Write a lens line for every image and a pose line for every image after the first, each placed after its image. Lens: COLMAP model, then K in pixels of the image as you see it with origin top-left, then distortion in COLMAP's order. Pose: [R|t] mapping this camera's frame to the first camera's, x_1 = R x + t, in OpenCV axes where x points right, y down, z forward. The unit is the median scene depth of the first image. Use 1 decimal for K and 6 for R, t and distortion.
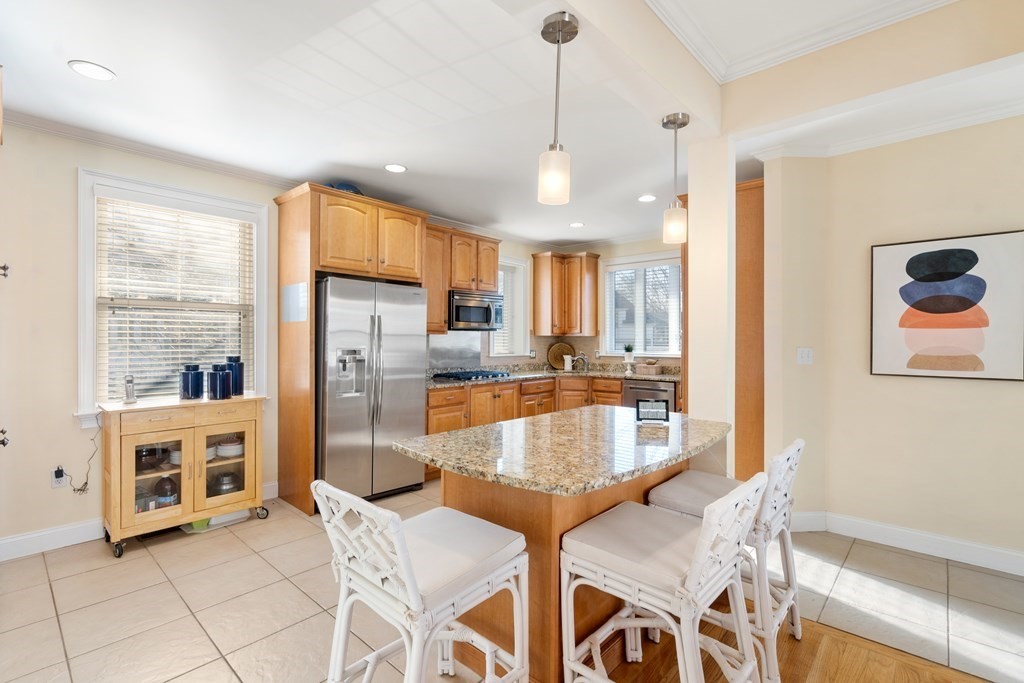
lens RADIAL K [[474.0, 0, 510.6], [0, 474.0, 336.4], [0, 0, 1]] dist [-0.000316, 0.000662]
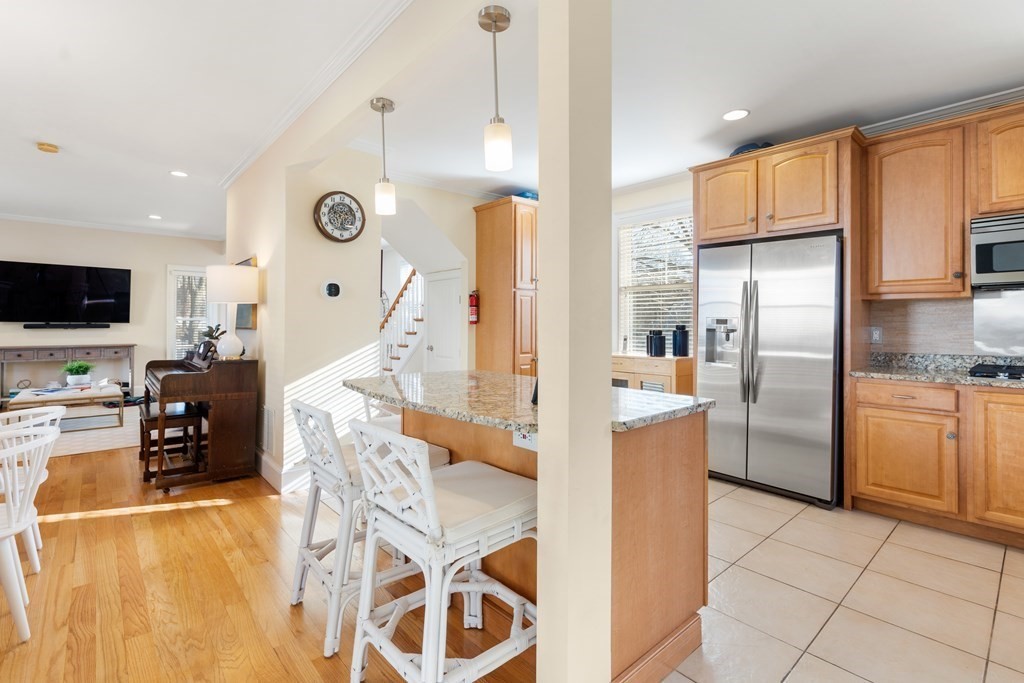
lens RADIAL K [[468.3, 0, 504.1], [0, 468.3, 320.2], [0, 0, 1]] dist [-0.001746, -0.000413]
pose [[-0.115054, -0.008433, -0.993323, 0.481335], [0.003286, 0.999955, -0.008870, 0.026662], [0.993354, -0.004285, -0.115021, 0.474128]]
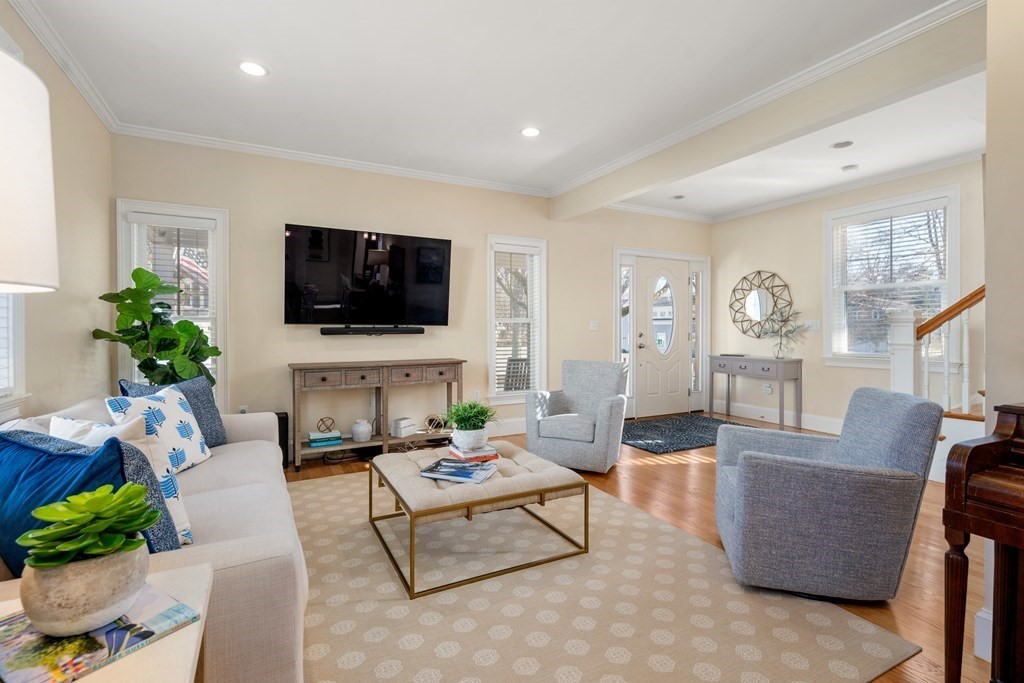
lens RADIAL K [[474.0, 0, 510.6], [0, 474.0, 336.4], [0, 0, 1]] dist [-0.000316, 0.000662]
pose [[-0.348416, 0.013027, -0.937249, 0.004395], [0.009004, 0.999904, 0.010551, 0.030714], [0.937297, -0.004763, -0.348500, -0.401885]]
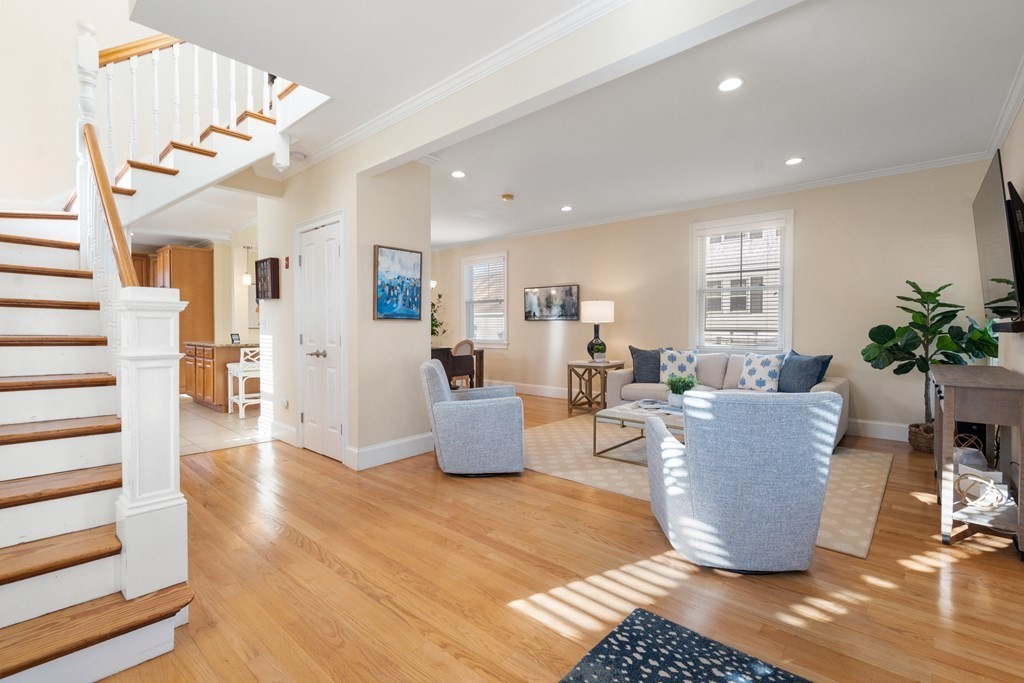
lens RADIAL K [[468.3, 0, 504.1], [0, 468.3, 320.2], [0, 0, 1]] dist [-0.001746, -0.000413]
pose [[0.007570, 0.011250, 0.999908, -1.262313], [-0.007417, 0.999910, -0.011194, 0.030314], [-0.999944, -0.007331, 0.007653, -0.347021]]
